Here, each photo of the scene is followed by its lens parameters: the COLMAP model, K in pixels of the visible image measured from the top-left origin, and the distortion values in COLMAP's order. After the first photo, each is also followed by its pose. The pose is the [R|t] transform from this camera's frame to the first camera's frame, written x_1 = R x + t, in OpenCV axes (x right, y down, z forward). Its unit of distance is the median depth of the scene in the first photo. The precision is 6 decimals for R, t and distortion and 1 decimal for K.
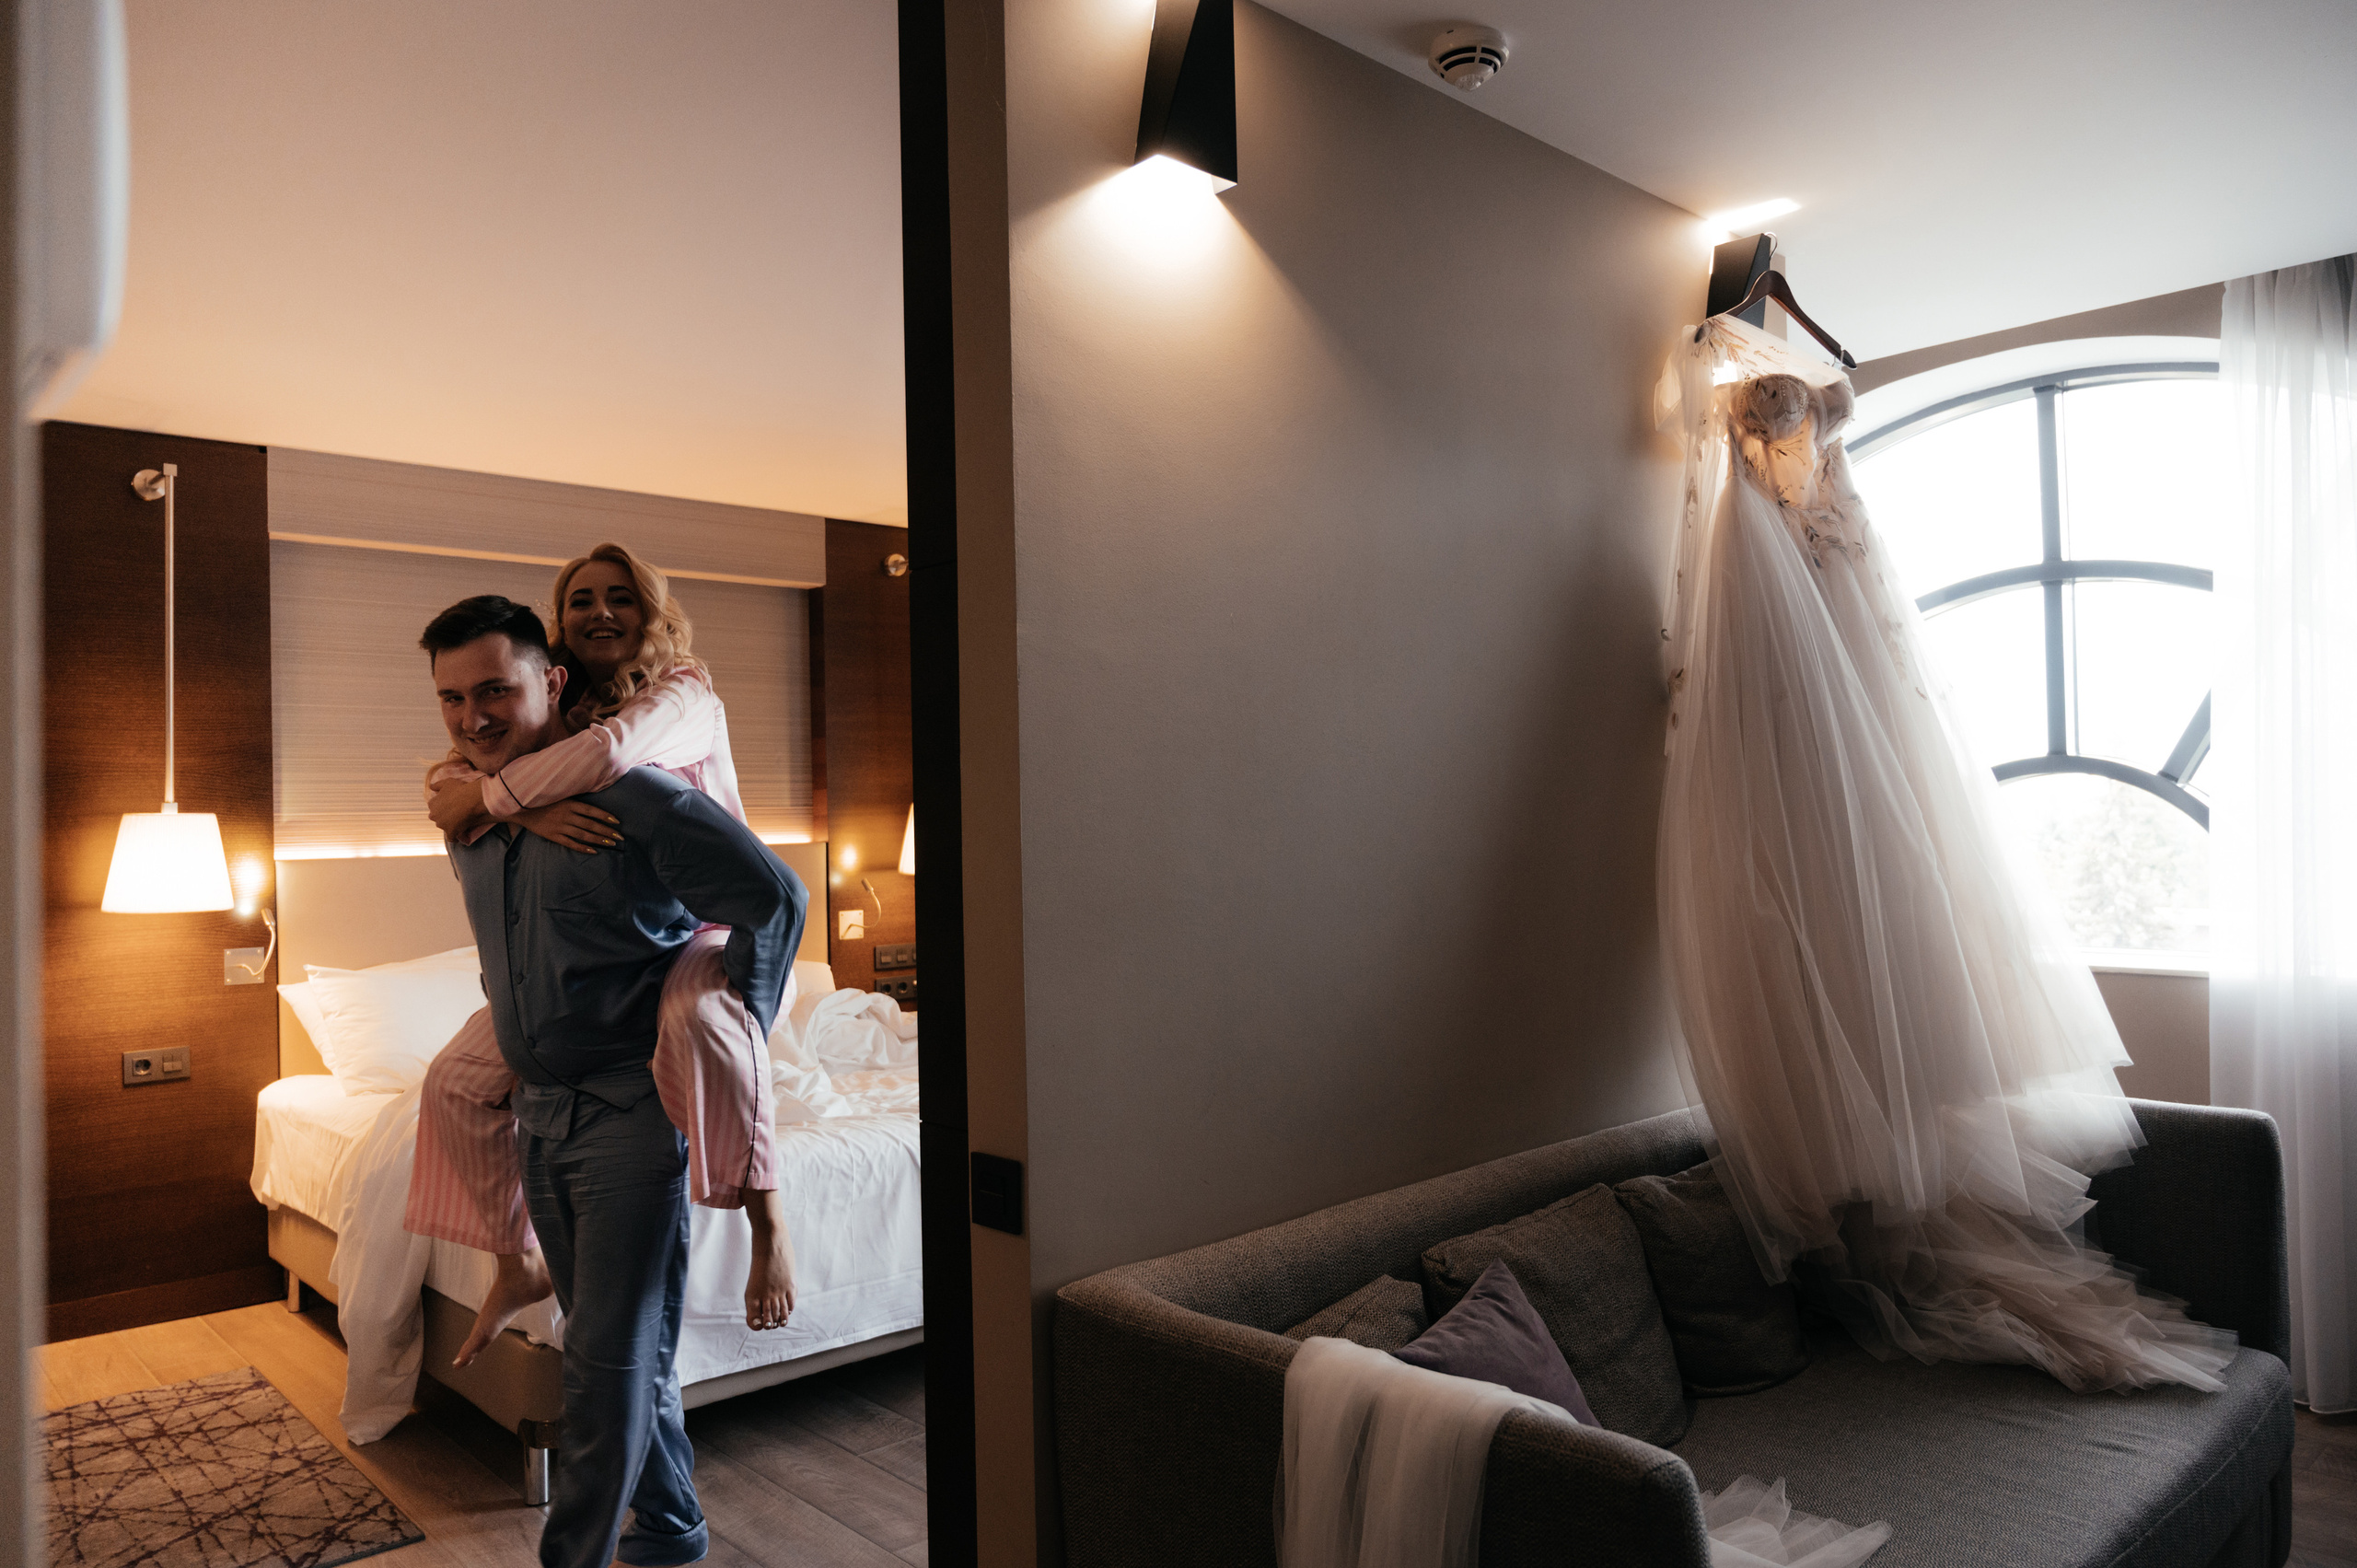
lens RADIAL K [[1577.8, 0, 1178.5], [0, 1577.8, 784.0], [0, 0, 1]] dist [-0.004327, -0.002022]
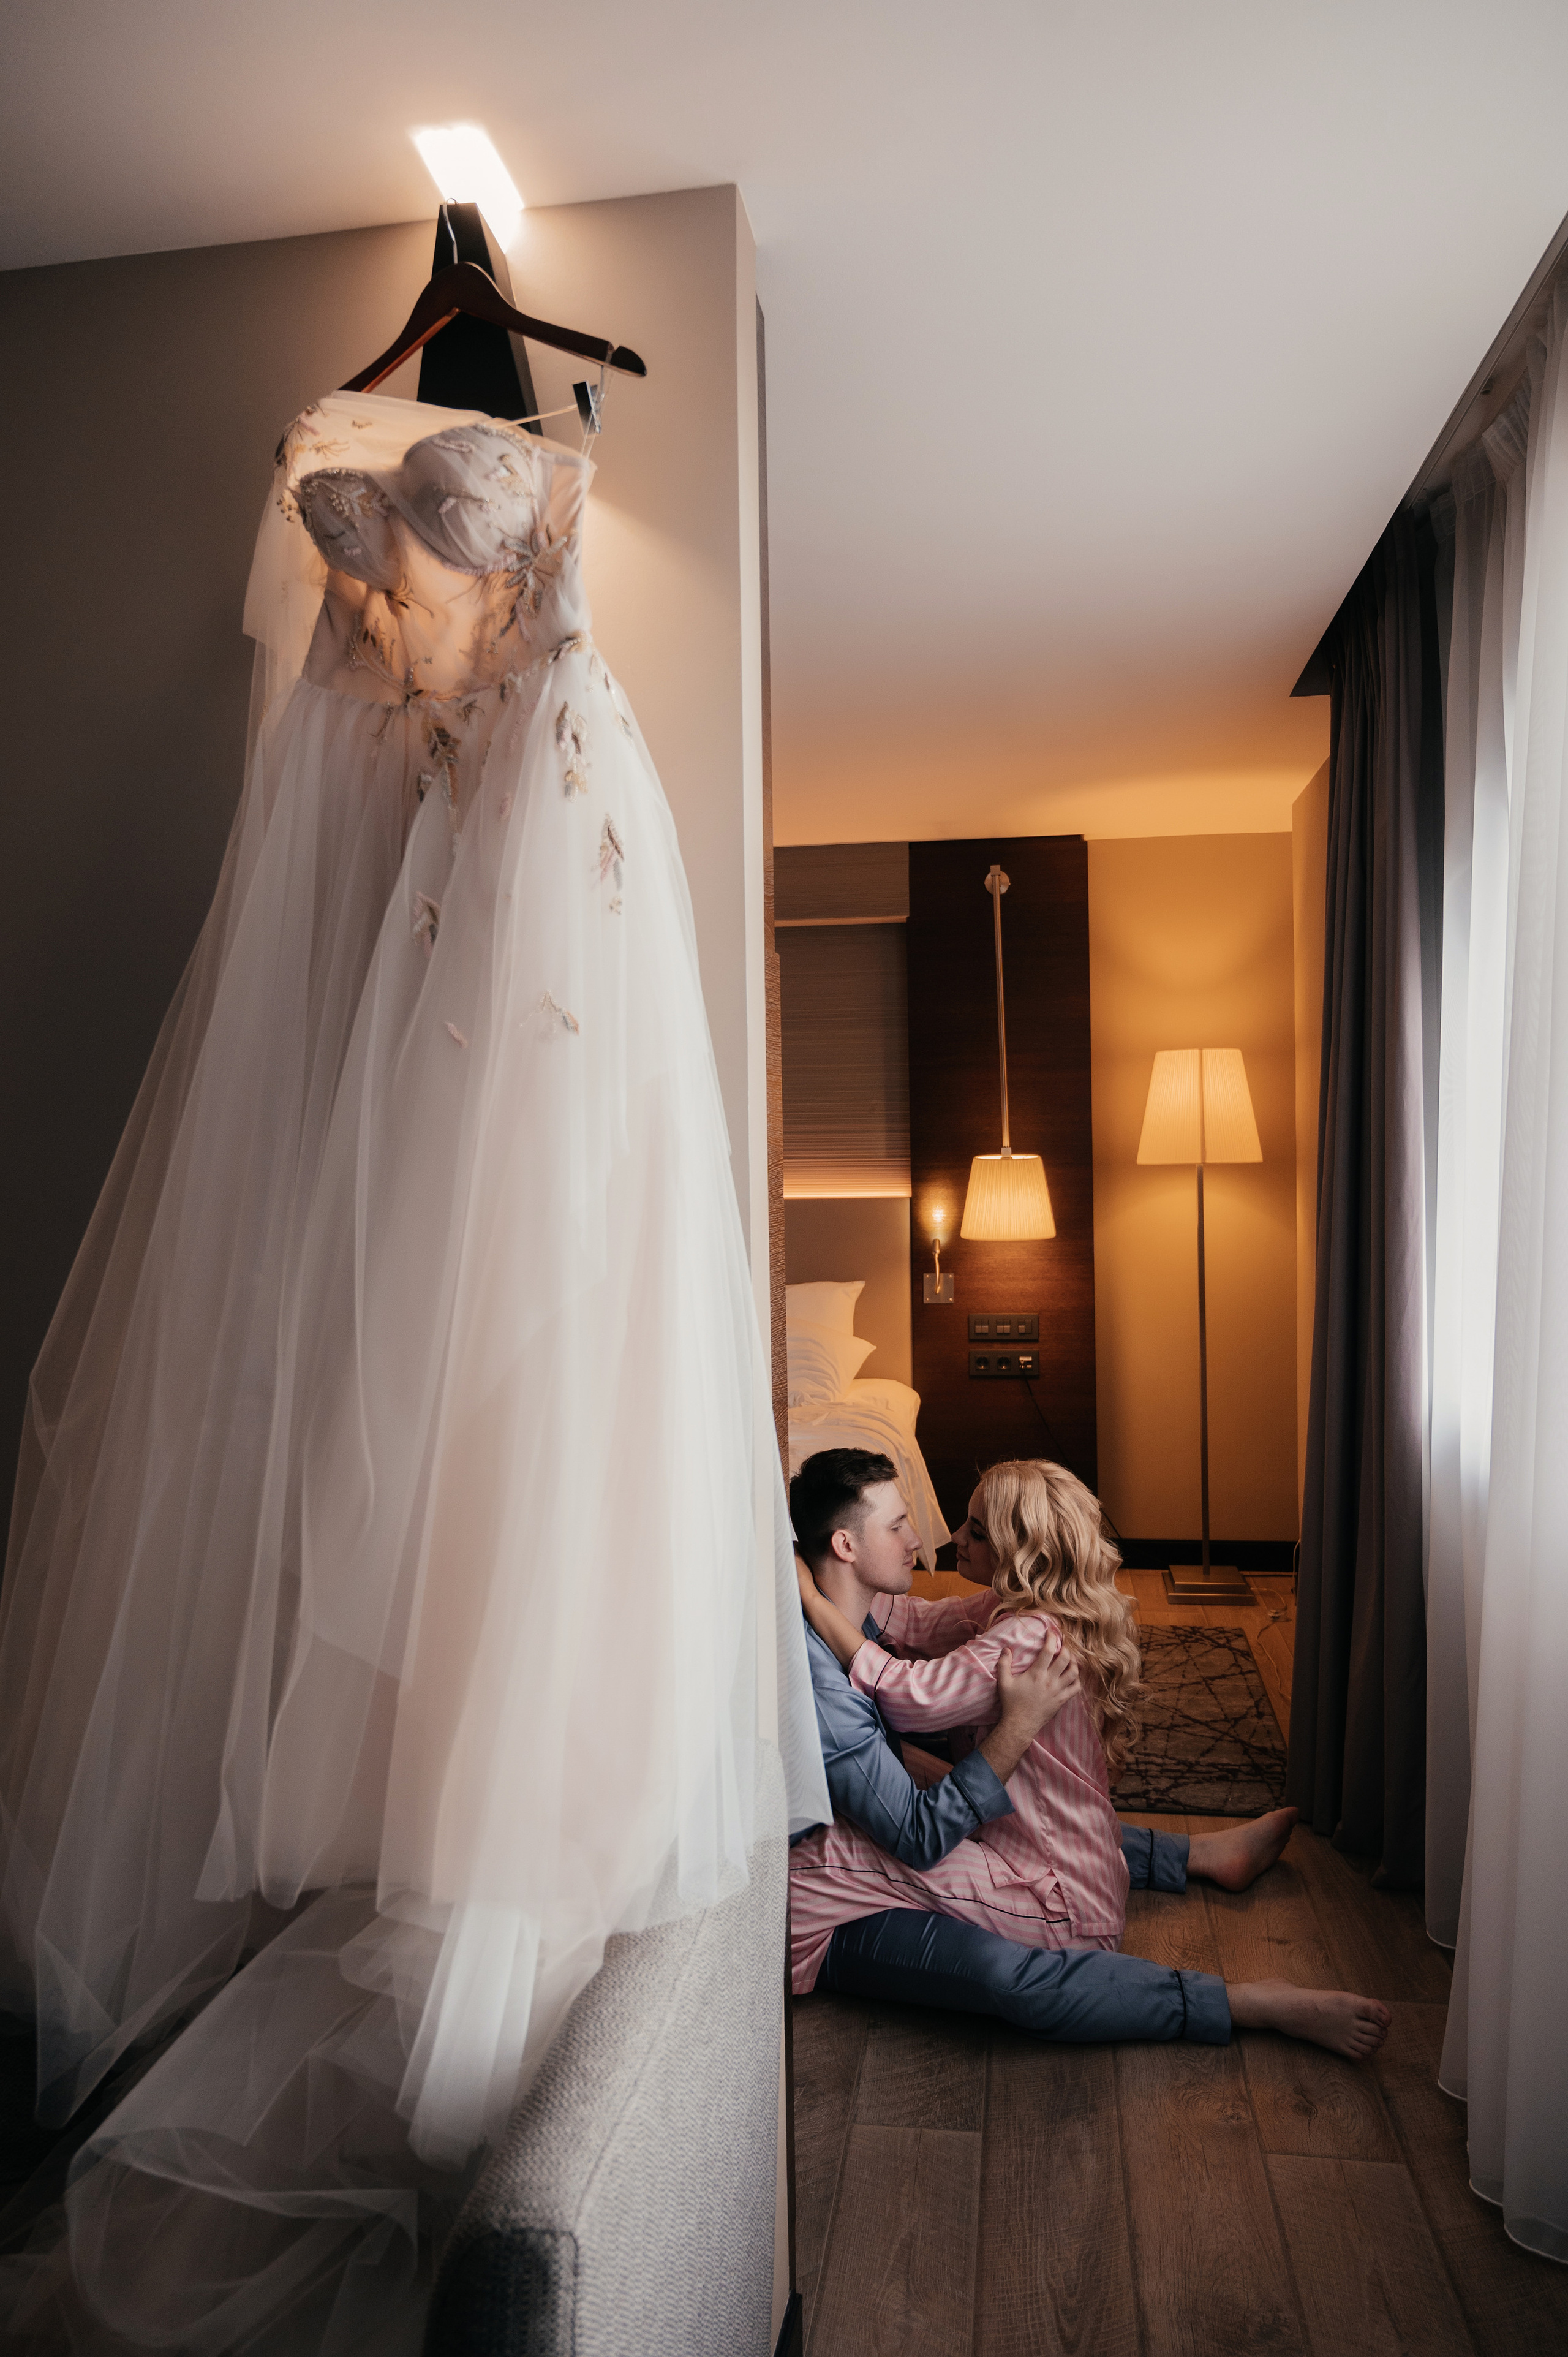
lens RADIAL K [[1577.5, 0, 799.0], [0, 1577.5, 1180.1], [0, 0, 1]] dist [-0.004327, -0.002022]
pose [[0.622315, 0.020691, -0.782493, 0.457552], [0.015649, 0.999122, 0.038864, -0.009708], [0.782610, -0.036431, 0.621445, 0.375801]]
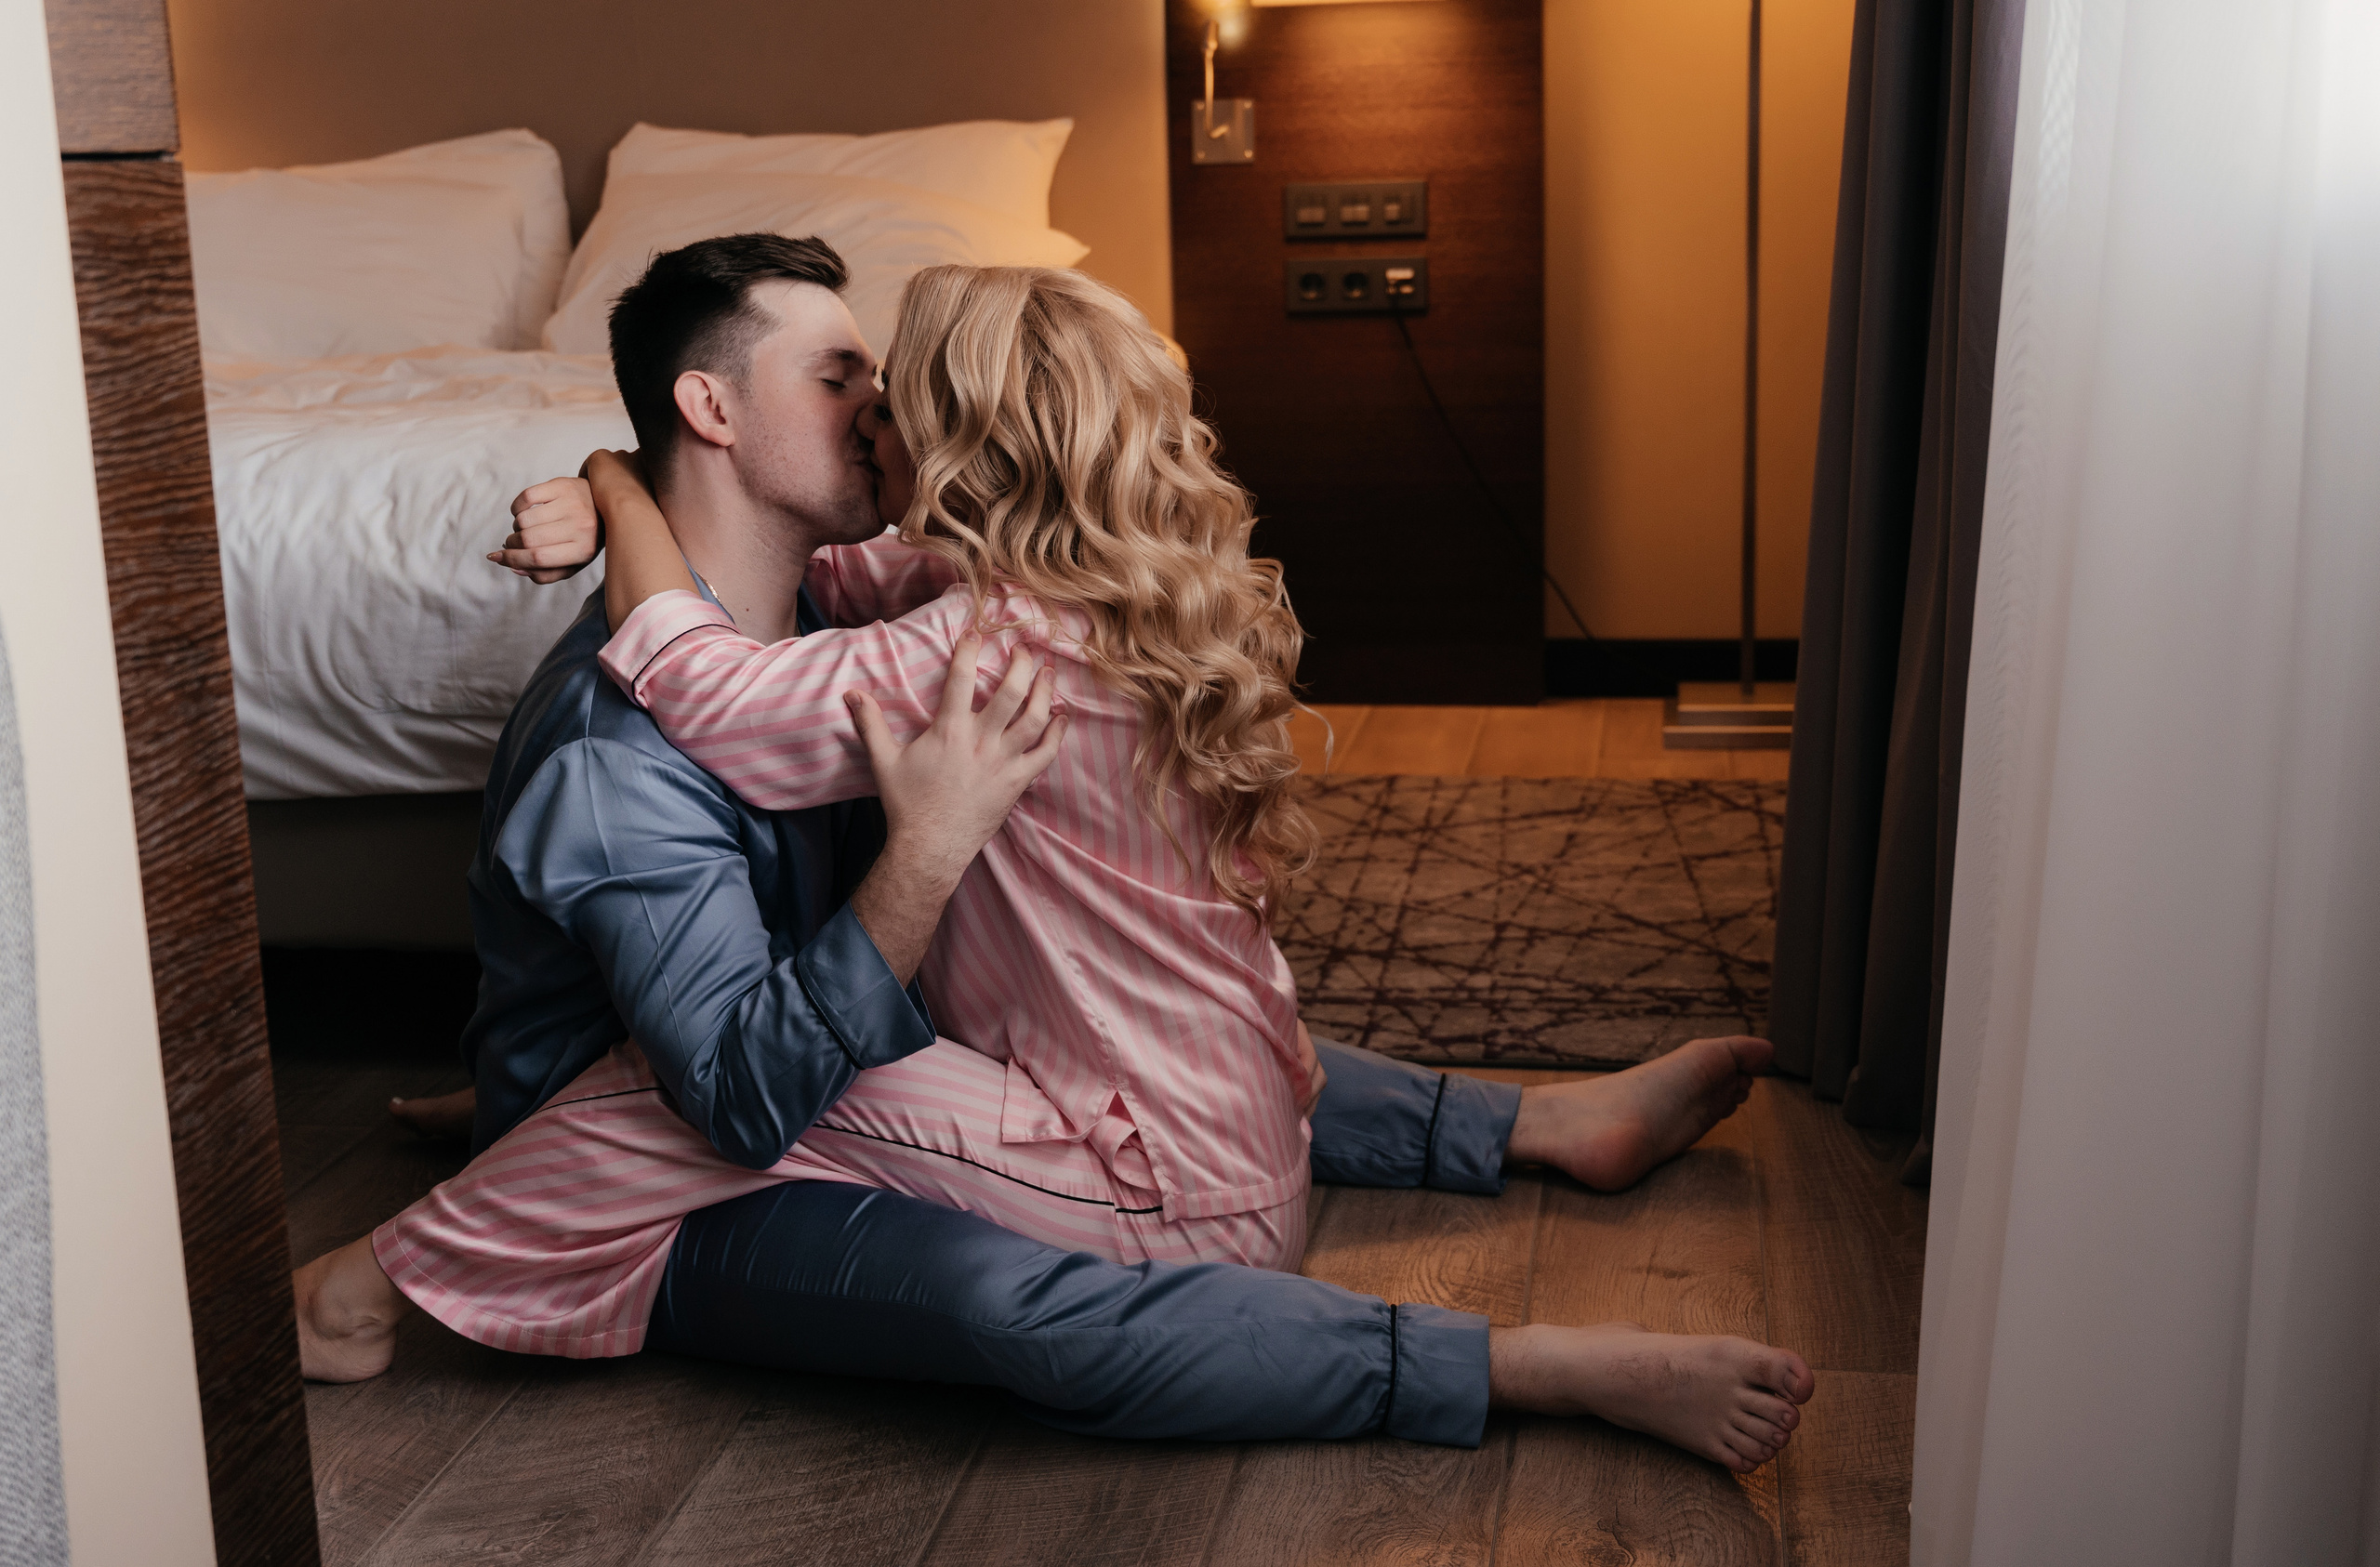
lens RADIAL K [[2849.5, 0, 1190.0], [0, 2849.5, 783.5], [0, 0, 1]] dist [-0.006187, -0.023706]
pose [[0.604086, 0.173106, -0.777891, 0.444114], [0.029820, 0.970529, 0.239132, 0.076102], [0.796361, -0.167653, 0.581121, 0.500998]]
